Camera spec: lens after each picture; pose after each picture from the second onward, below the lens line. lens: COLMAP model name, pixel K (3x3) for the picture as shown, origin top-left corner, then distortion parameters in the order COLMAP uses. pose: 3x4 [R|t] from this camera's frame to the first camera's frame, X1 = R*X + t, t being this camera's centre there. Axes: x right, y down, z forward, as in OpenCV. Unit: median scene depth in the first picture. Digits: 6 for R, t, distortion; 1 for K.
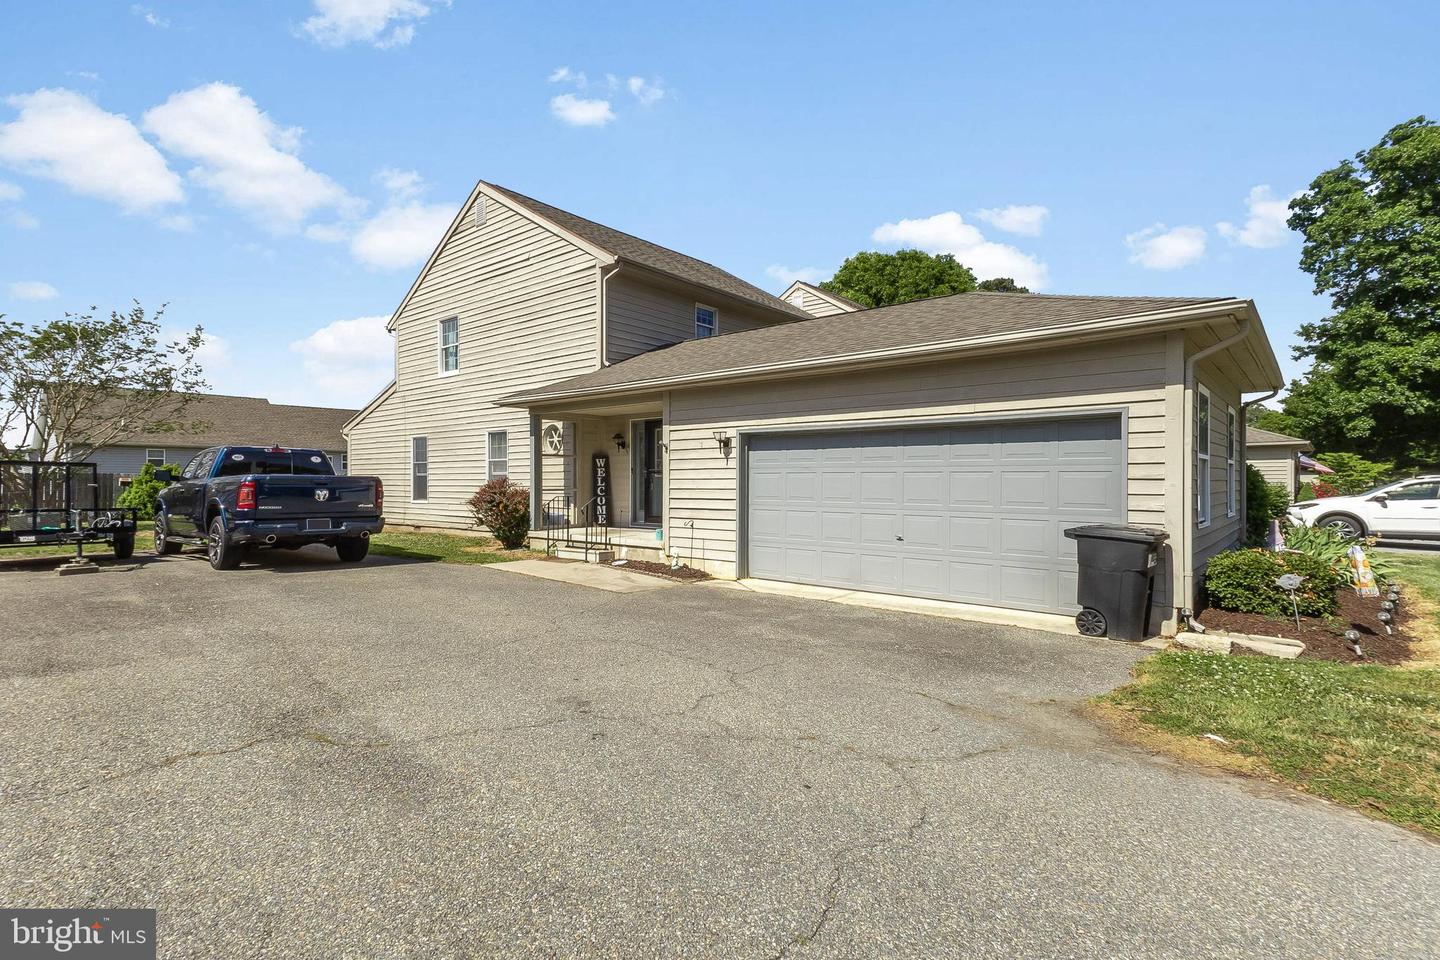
lens RADIAL K [[694.3, 0, 720.7], [0, 694.3, 496.9], [0, 0, 1]] dist [0.057635, 0.001035]
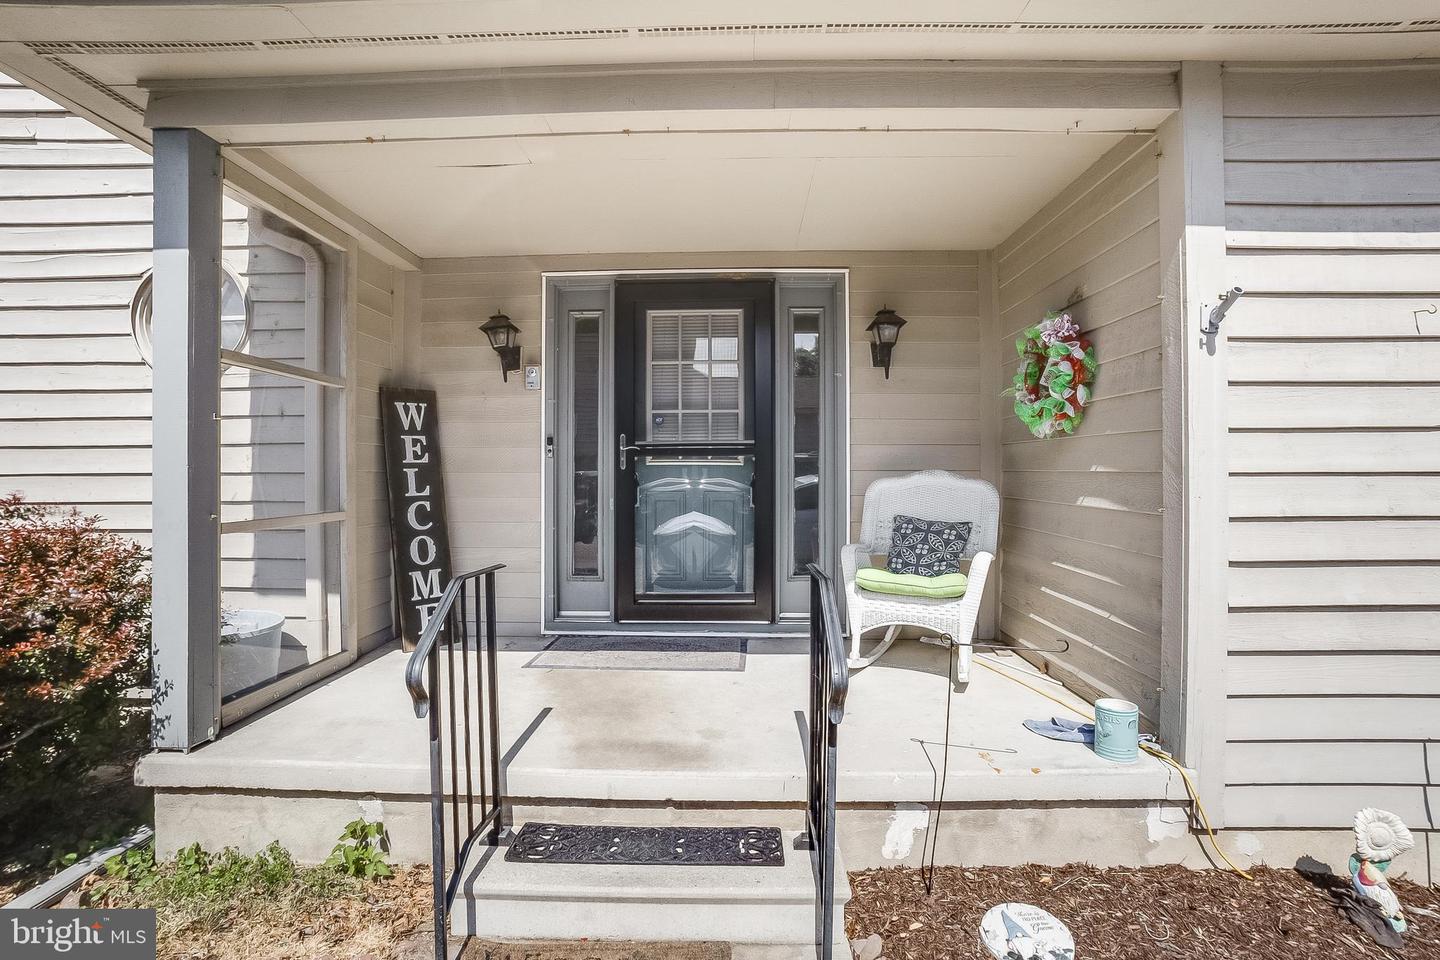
lens RADIAL K [[687.8, 0, 720.0], [0, 687.8, 480.0], [0, 0, 1]] dist [-0.031217, 0.000619]
pose [[0.784111, -0.006272, 0.620588, -0.266511], [0.016234, 0.999814, -0.010408, -0.019726], [-0.620408, 0.018235, 0.784067, 0.766563]]
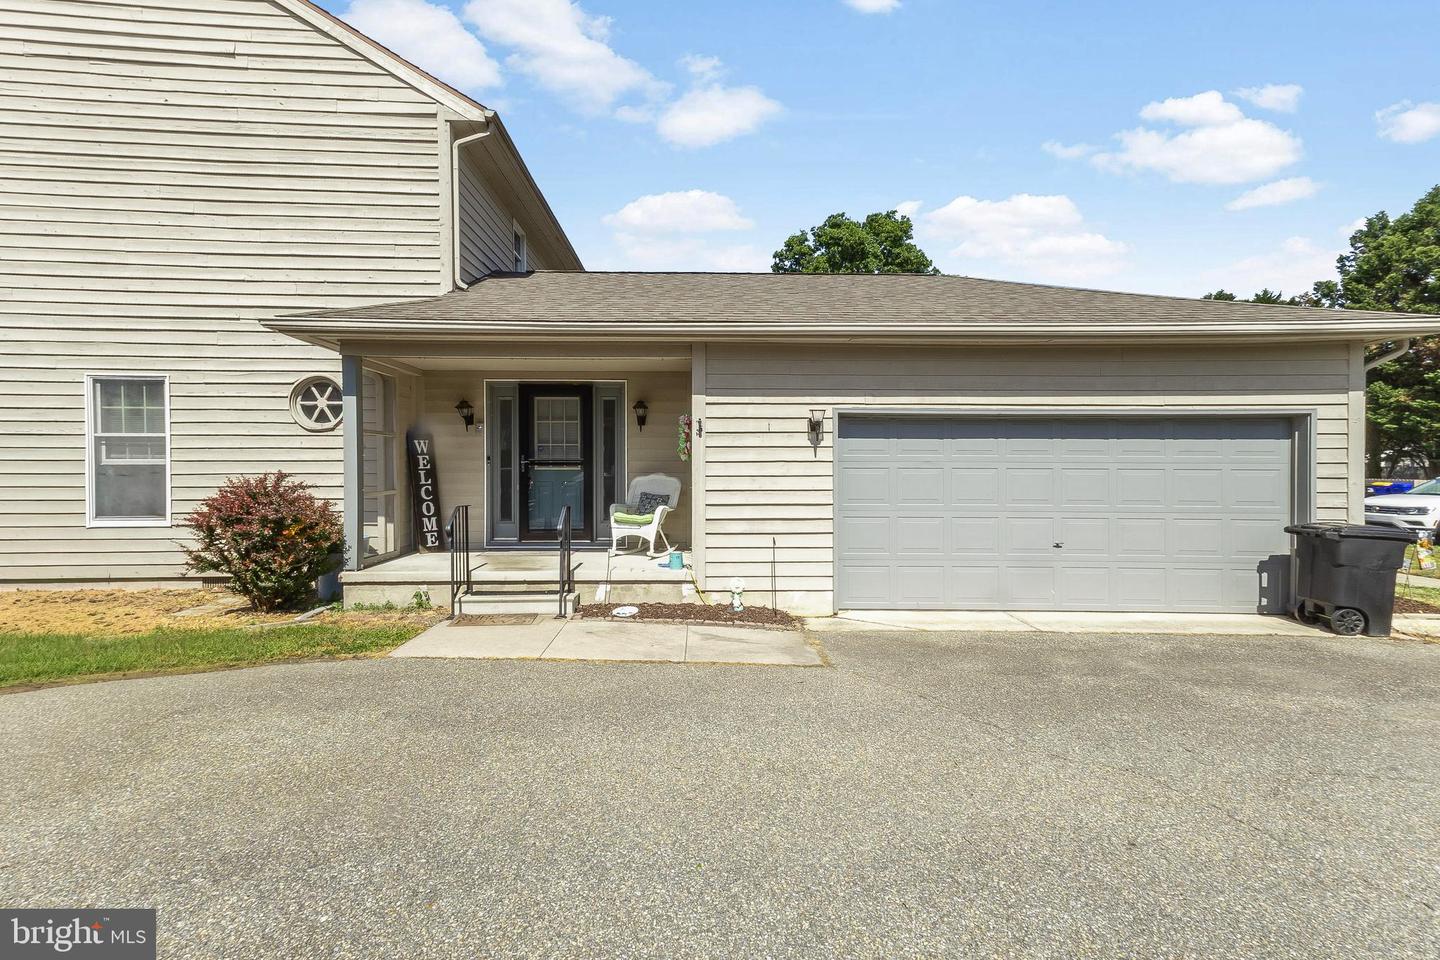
lens RADIAL K [[705.2, 0, 710.3], [0, 705.2, 481.1], [0, 0, 1]] dist [0.057483, 0.001053]
pose [[0.754658, -0.012473, 0.655999, -0.422473], [0.014148, 0.999896, 0.002736, -0.018486], [-0.655965, 0.007216, 0.754756, 0.398949]]
